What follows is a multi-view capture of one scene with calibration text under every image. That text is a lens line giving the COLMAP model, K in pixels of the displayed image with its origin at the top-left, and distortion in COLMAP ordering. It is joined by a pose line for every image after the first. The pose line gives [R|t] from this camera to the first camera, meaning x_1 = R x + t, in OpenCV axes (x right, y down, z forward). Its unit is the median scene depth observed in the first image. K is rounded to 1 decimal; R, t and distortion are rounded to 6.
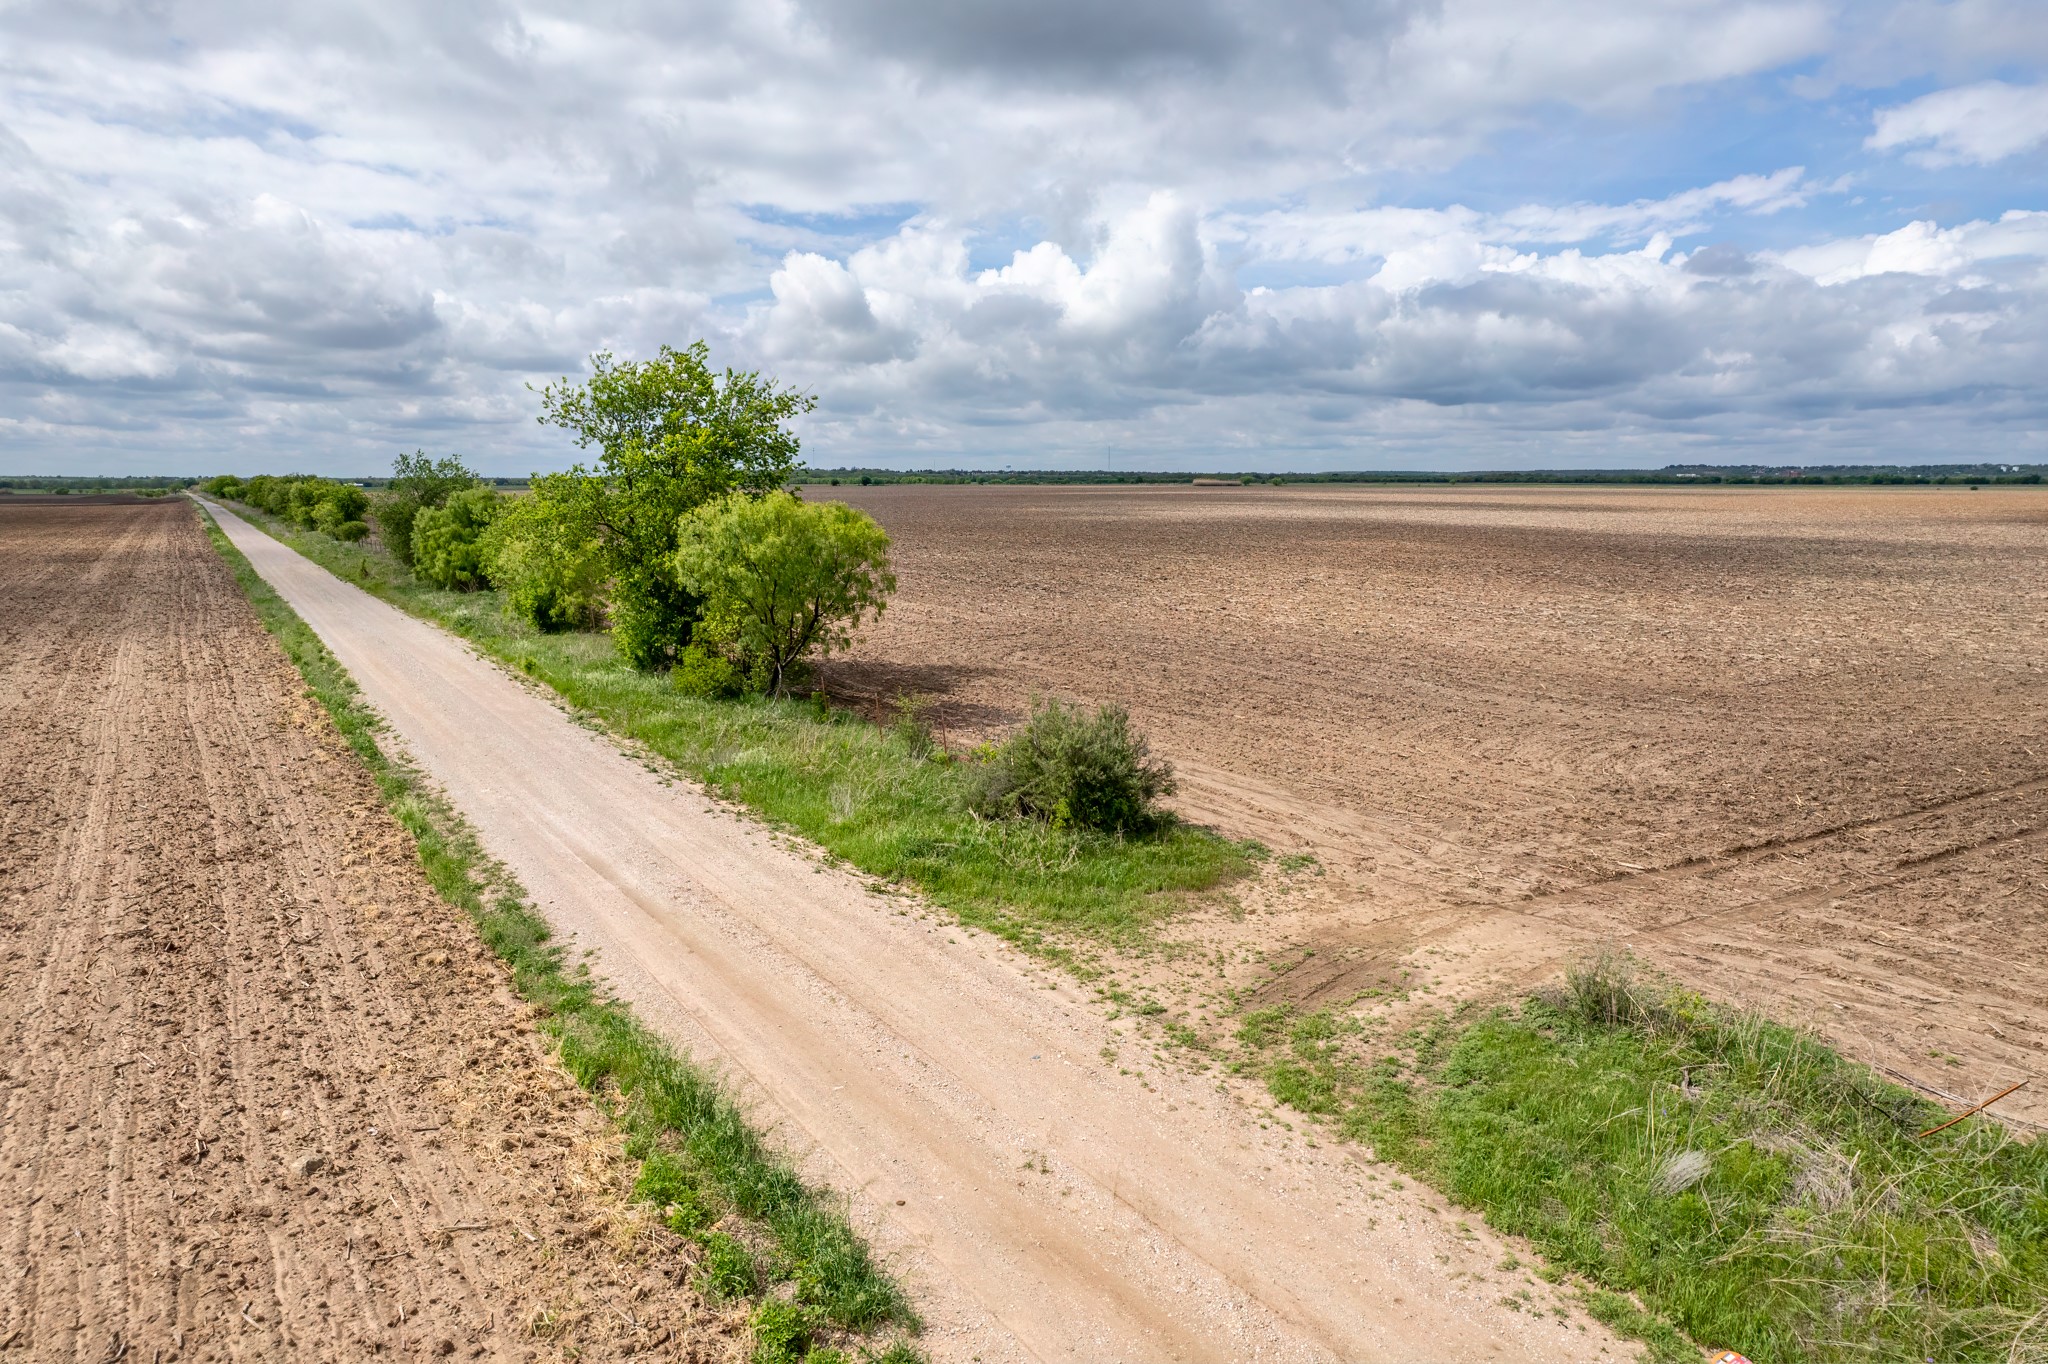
lens RADIAL K [[1308.1, 0, 1016.5], [0, 1308.1, 694.4], [0, 0, 1]] dist [-0.073293, 0.062866]
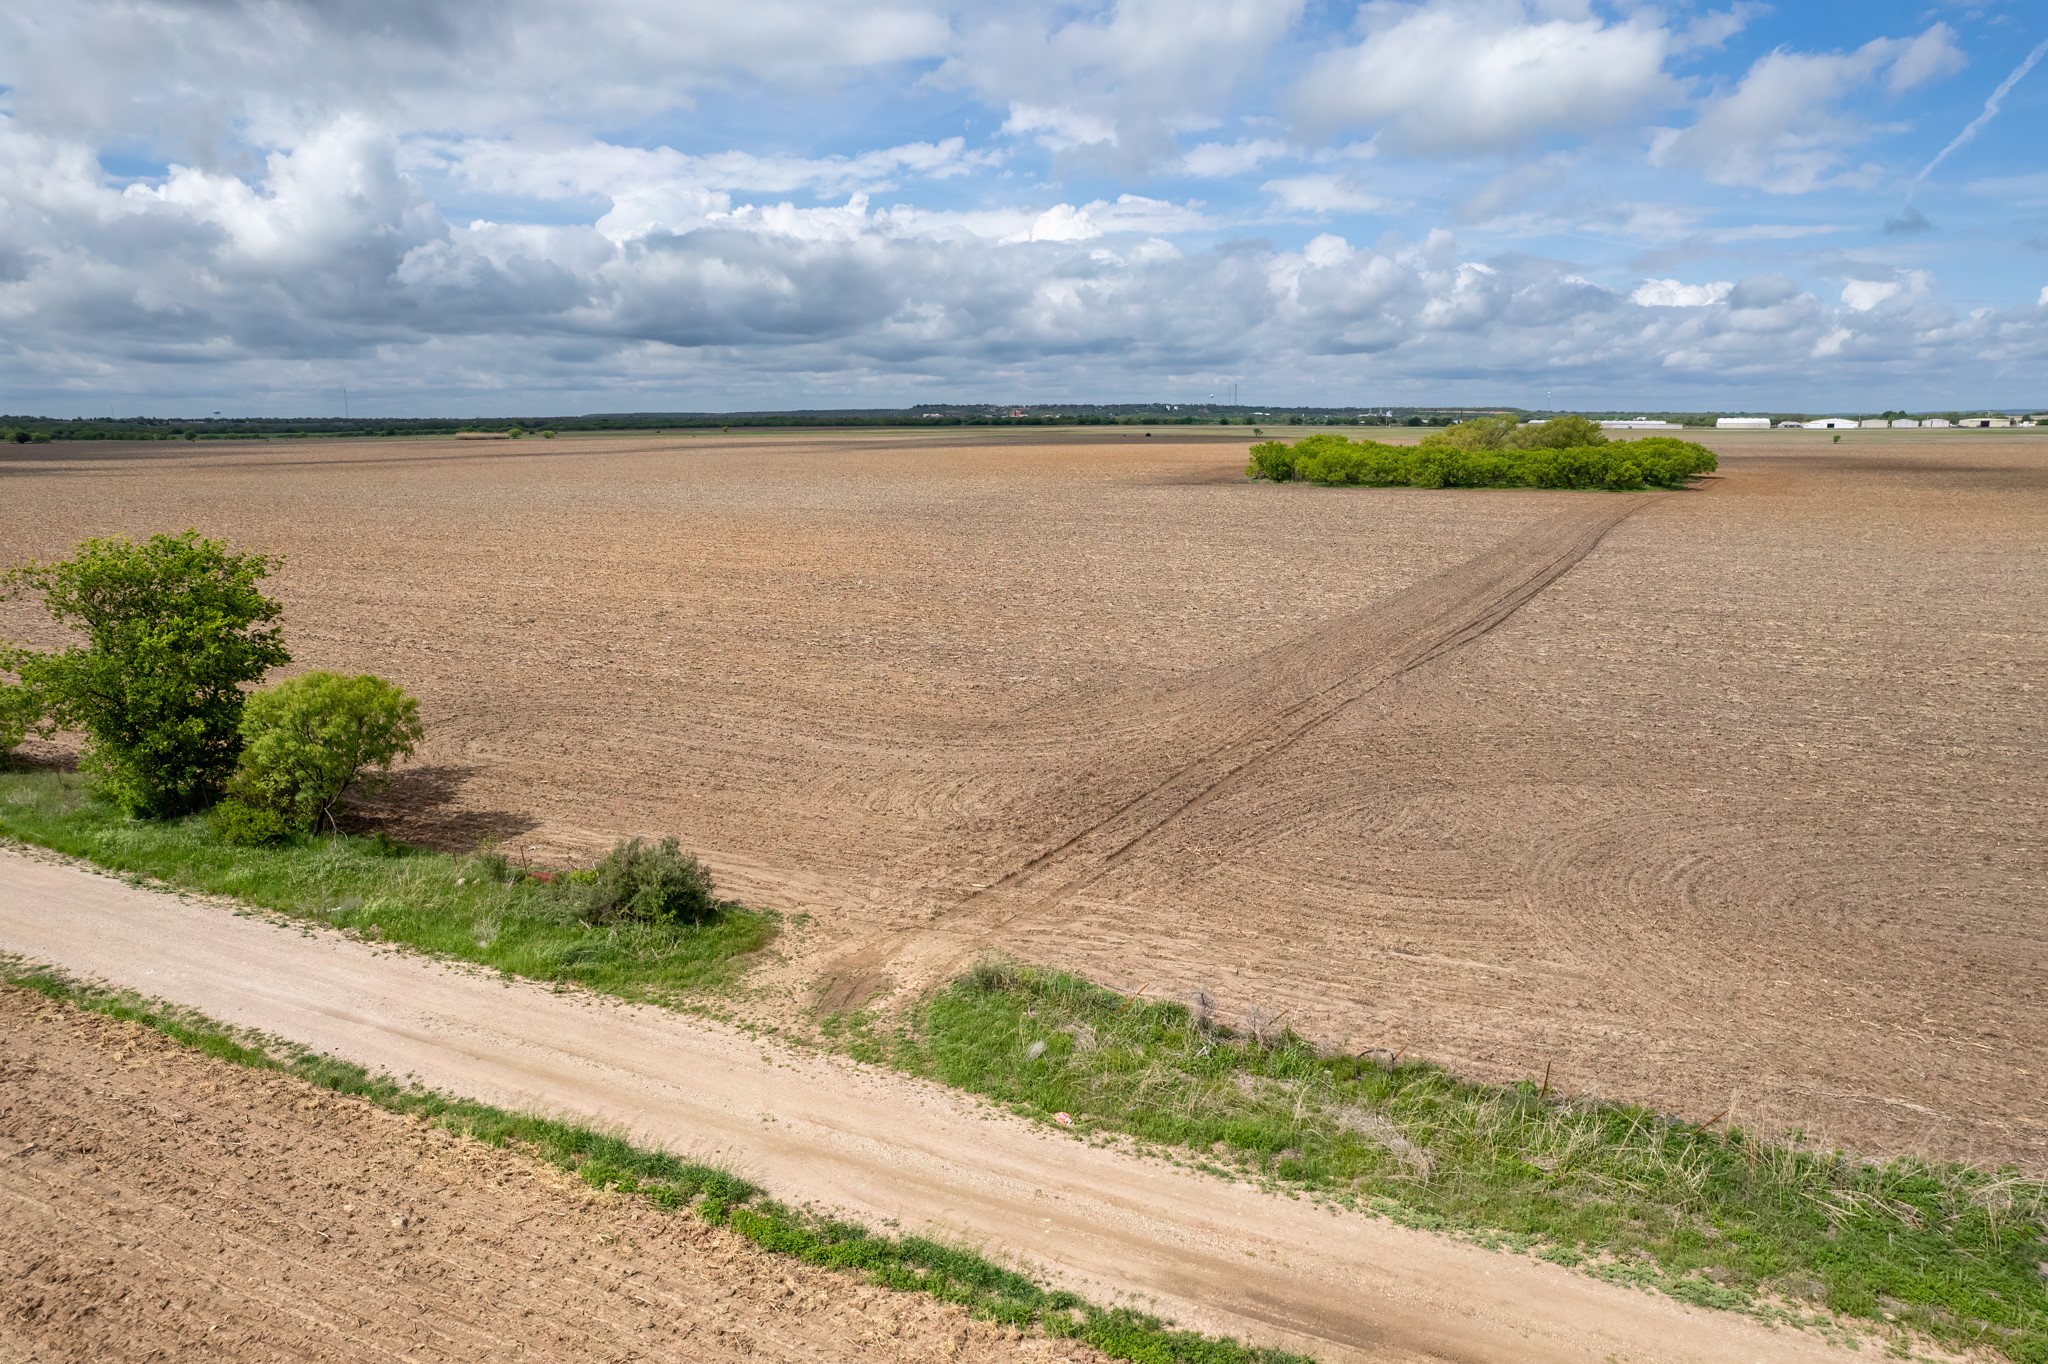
lens RADIAL K [[1308.1, 0, 1016.5], [0, 1308.1, 694.4], [0, 0, 1]] dist [-0.073293, 0.062866]
pose [[0.859144, -0.107019, 0.500418, -0.445151], [0.087786, 0.994214, 0.061906, -0.299997], [-0.504148, -0.009257, 0.863568, -0.729304]]
